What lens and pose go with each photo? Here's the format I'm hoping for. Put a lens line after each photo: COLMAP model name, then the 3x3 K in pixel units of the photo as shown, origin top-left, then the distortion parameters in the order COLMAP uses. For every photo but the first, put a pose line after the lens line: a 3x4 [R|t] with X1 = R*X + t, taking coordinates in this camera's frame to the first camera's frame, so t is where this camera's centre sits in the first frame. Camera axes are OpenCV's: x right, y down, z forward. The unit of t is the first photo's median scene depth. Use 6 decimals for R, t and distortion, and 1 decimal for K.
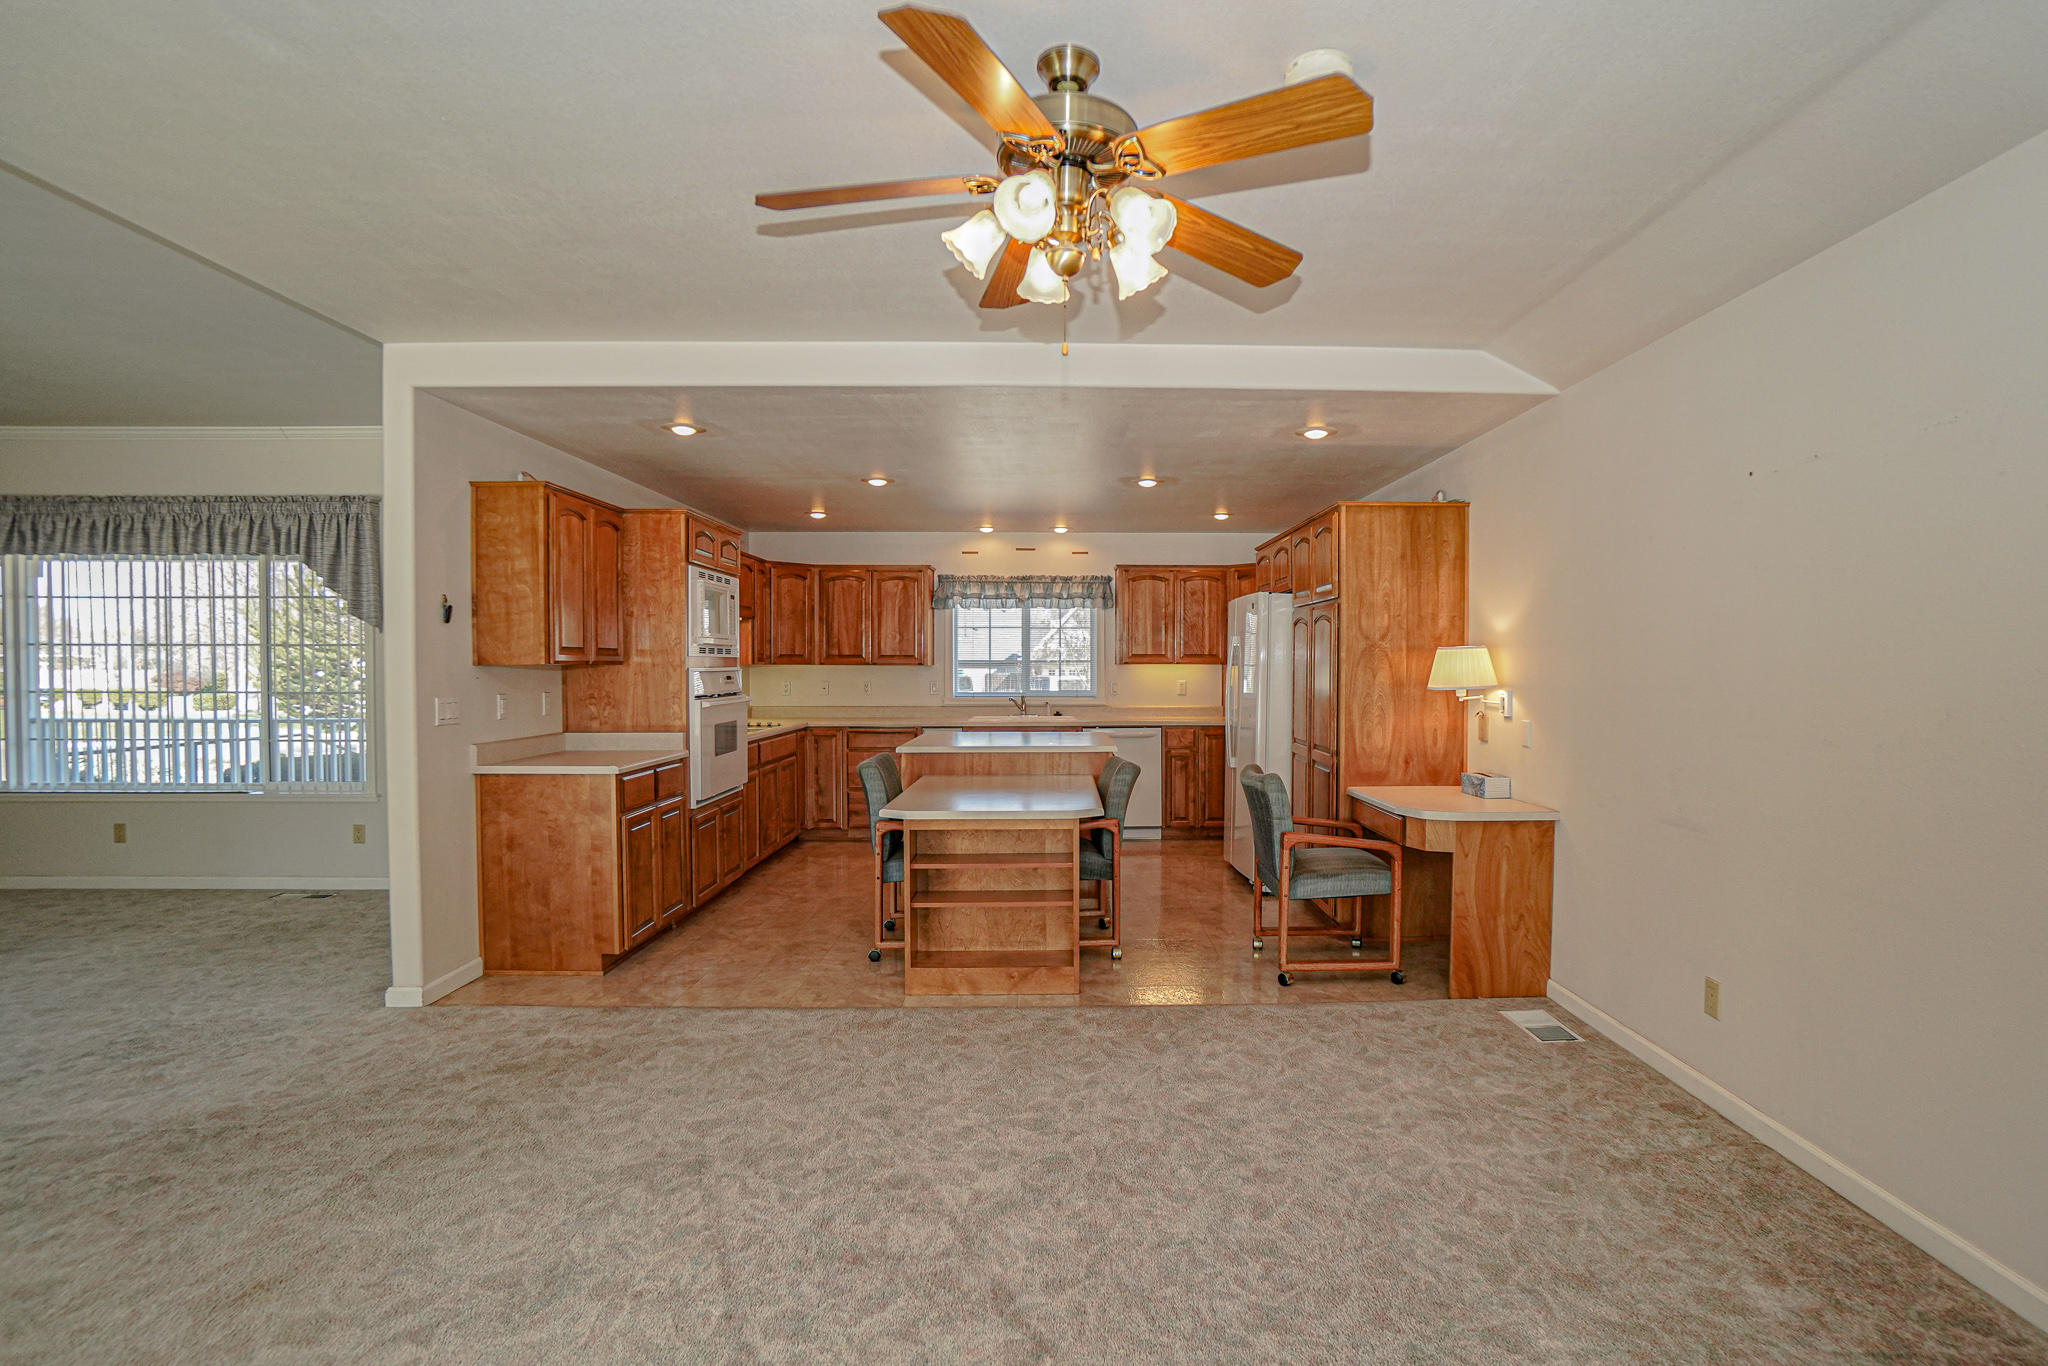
lens RADIAL K [[966.2, 0, 1086.9], [0, 966.2, 679.9], [0, 0, 1]] dist [-0.066884, 0.024118]
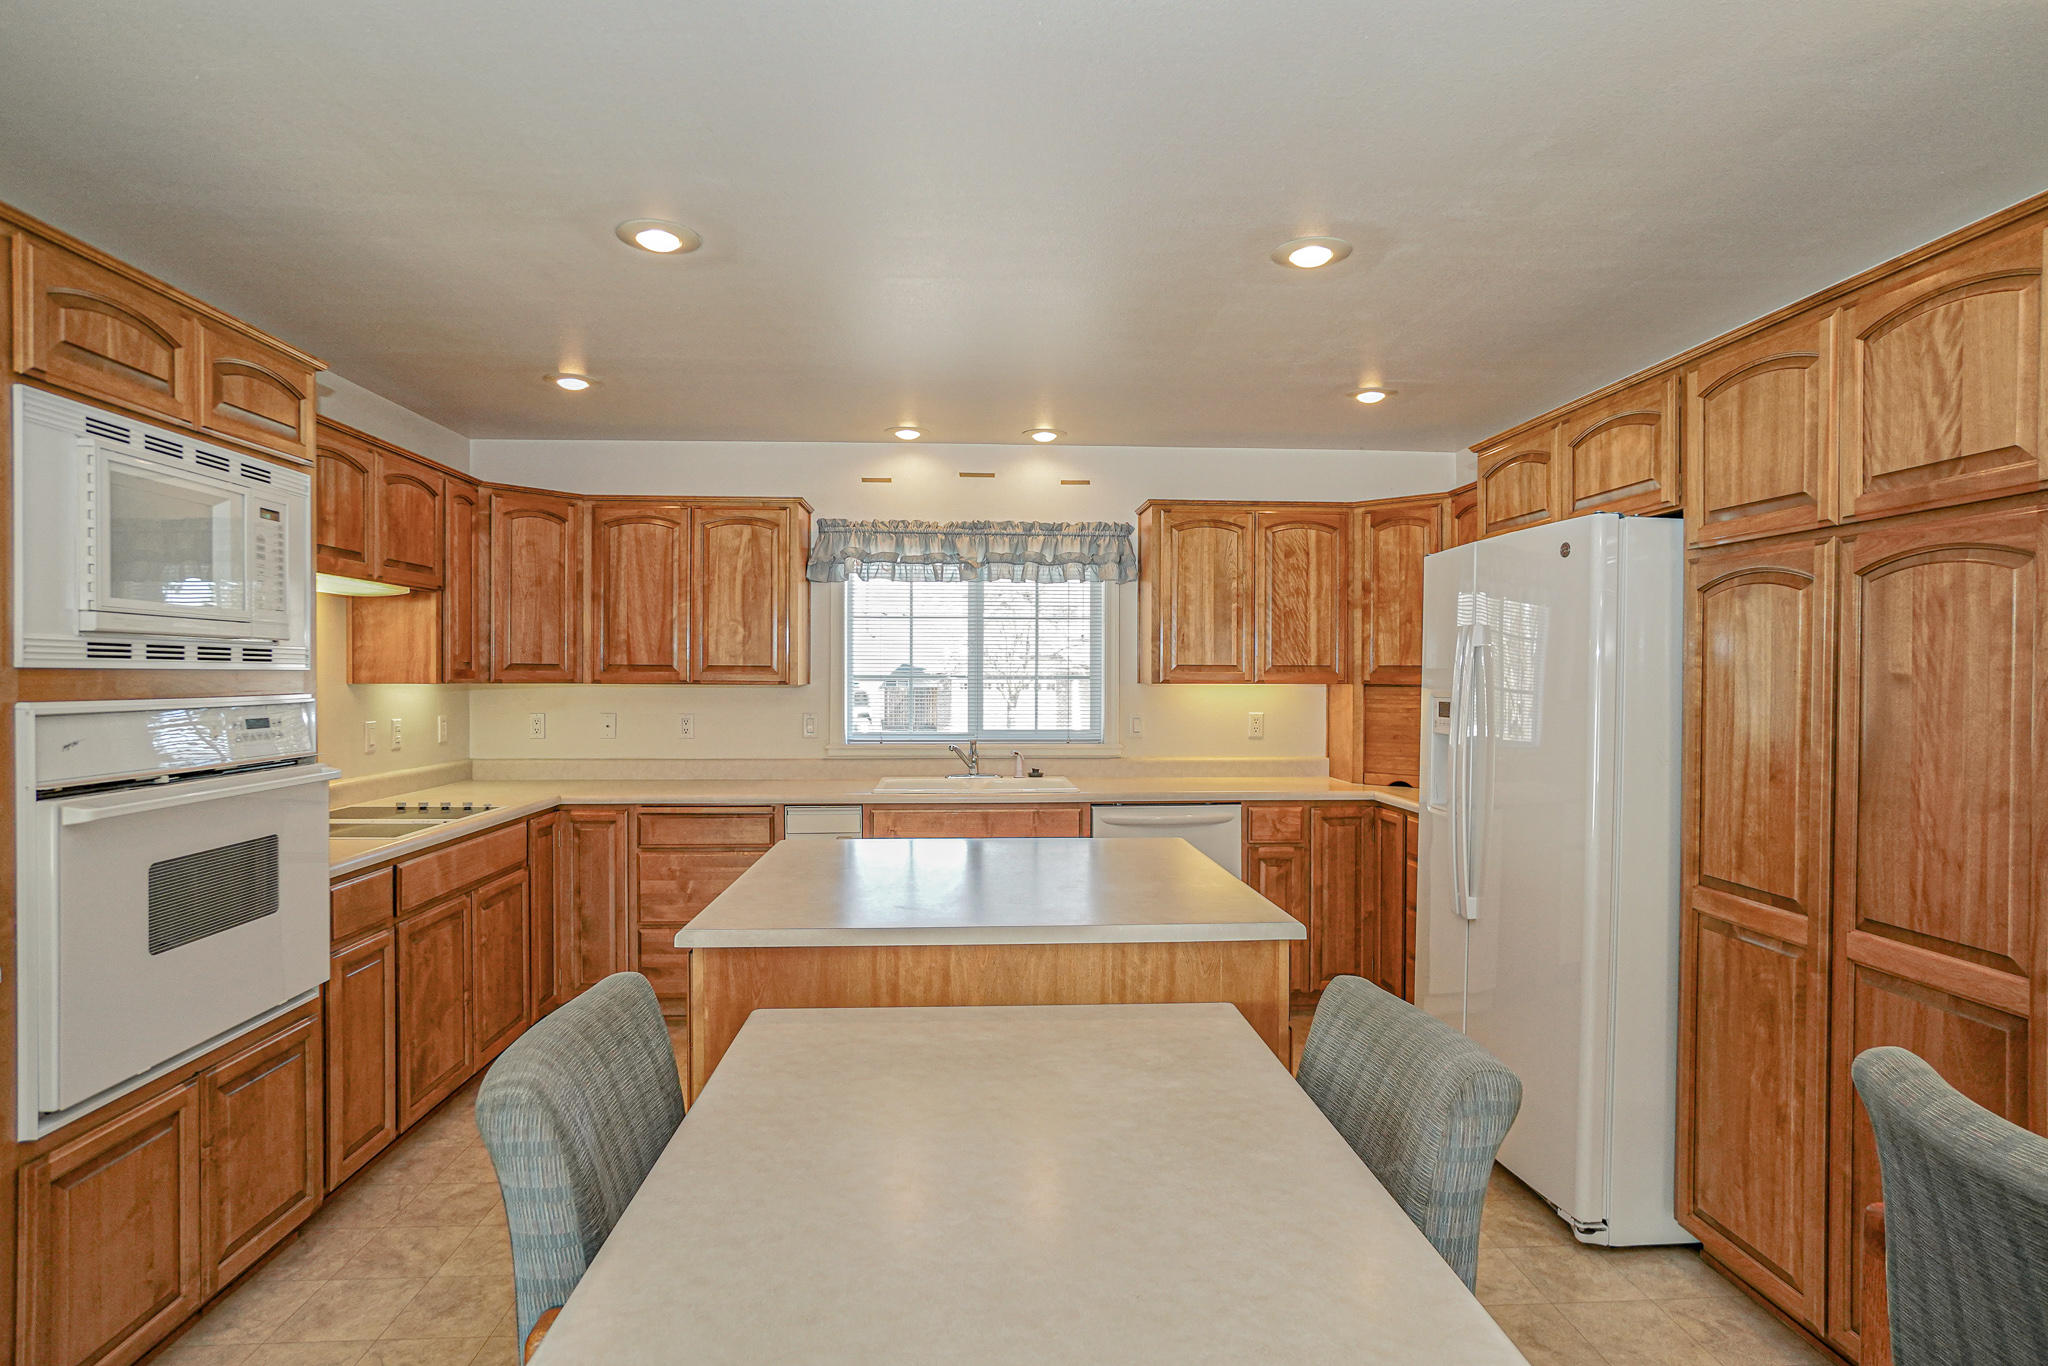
lens RADIAL K [[1055.1, 0, 1019.5], [0, 1055.1, 683.0], [0, 0, 1]] dist [-0.037783, 0.020747]
pose [[0.999705, 0.001901, 0.024194, -0.078563], [-0.001663, 0.999950, -0.009839, -0.014922], [-0.024211, 0.009796, 0.999659, 0.580778]]
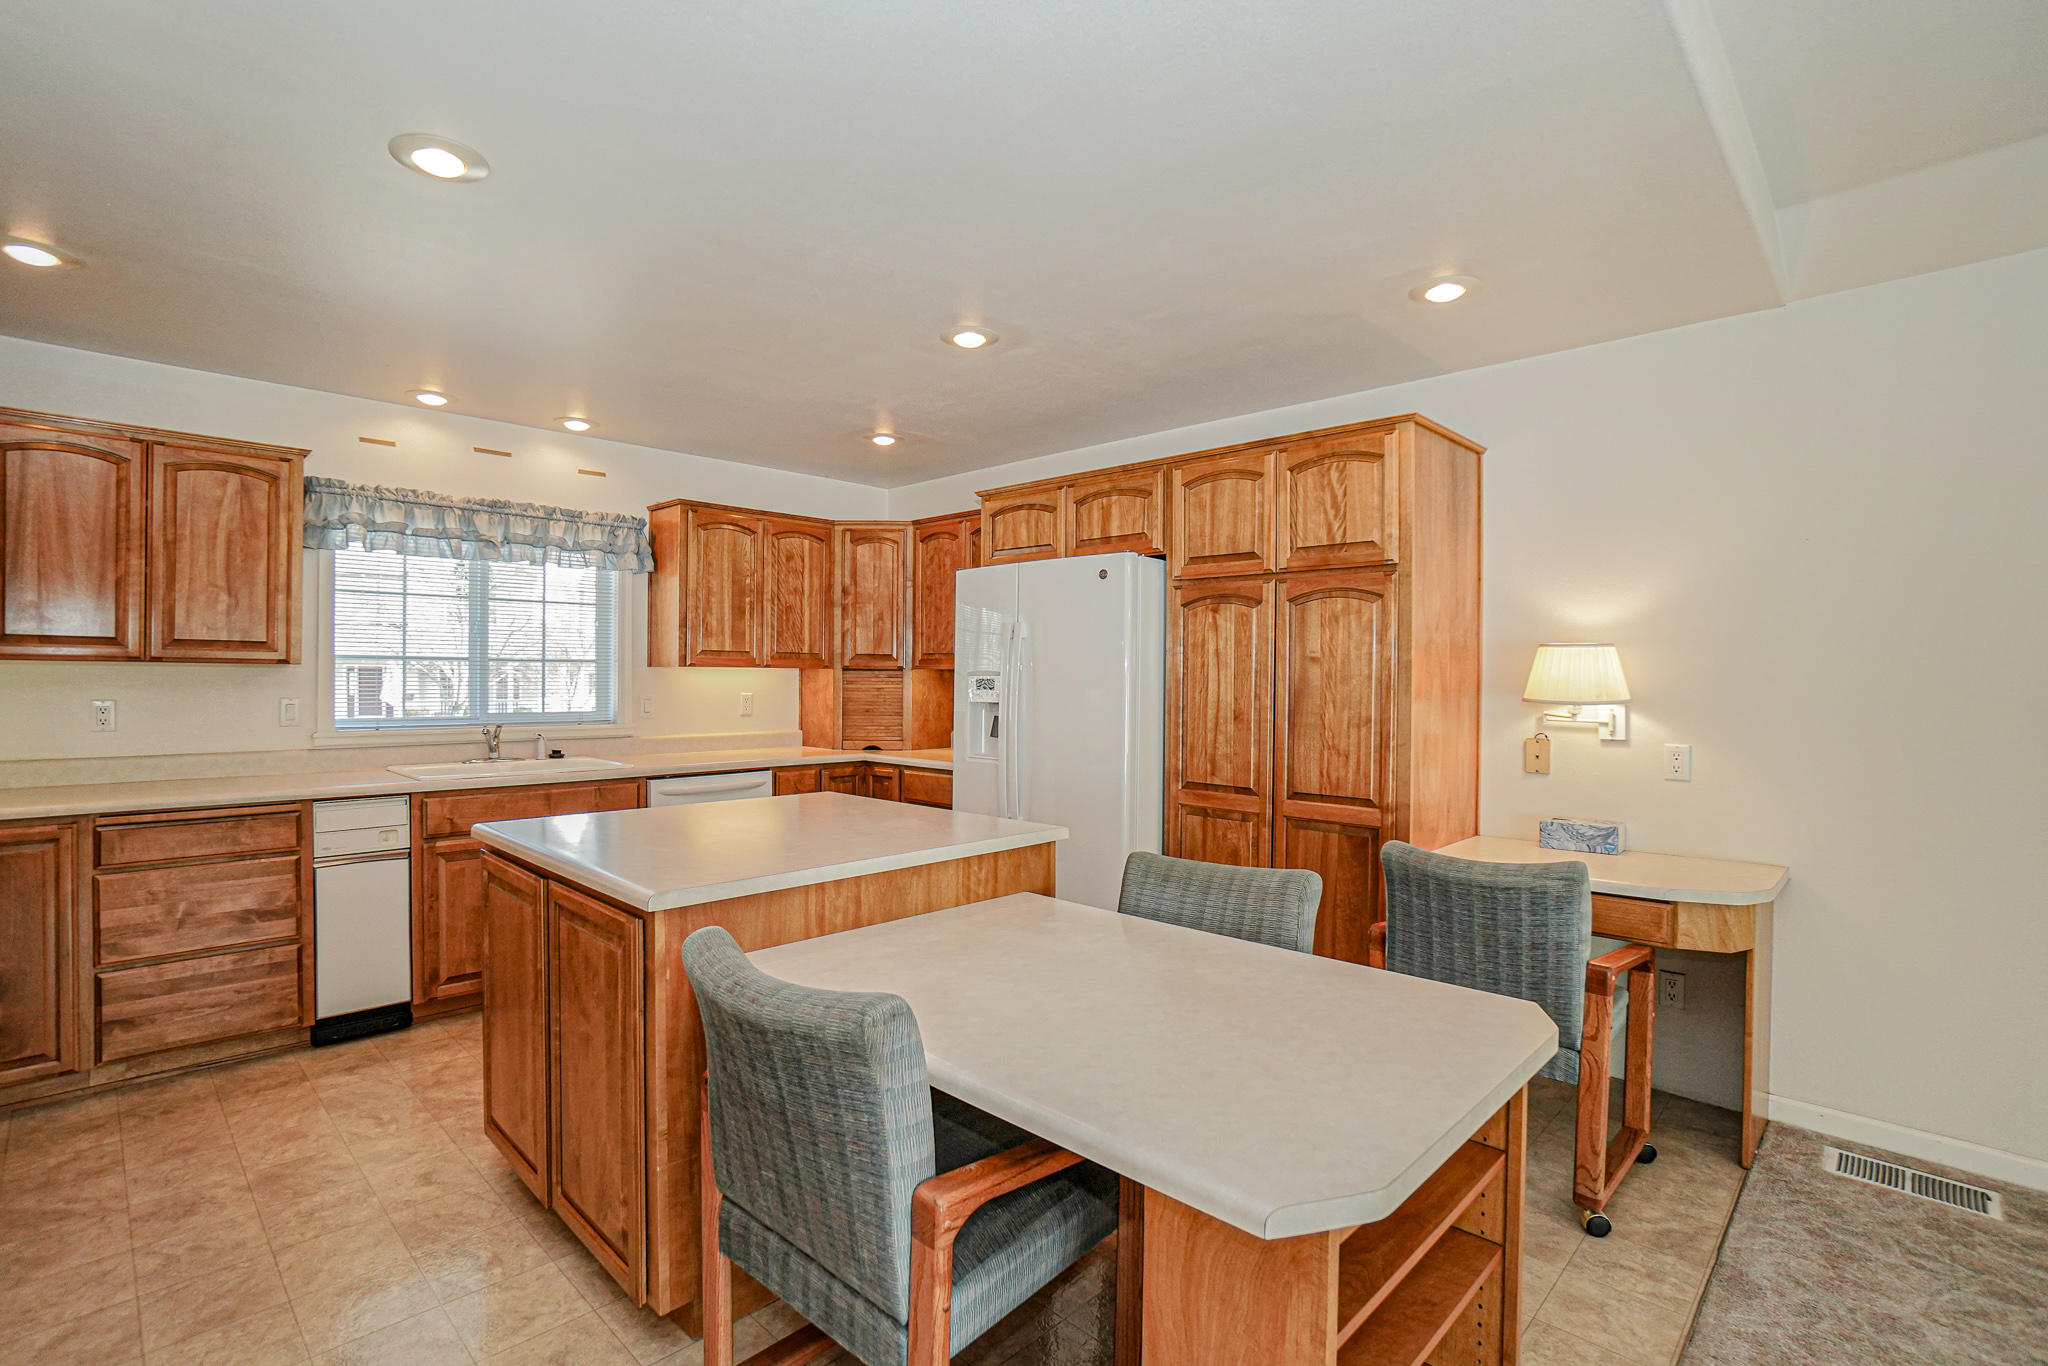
lens RADIAL K [[953.5, 0, 985.5], [0, 953.5, 678.2], [0, 0, 1]] dist [-0.061911, 0.021329]
pose [[0.737089, 0.003089, 0.675789, -0.313521], [0.003968, 0.999953, -0.008900, -0.004344], [-0.675784, 0.009242, 0.737042, 0.626313]]
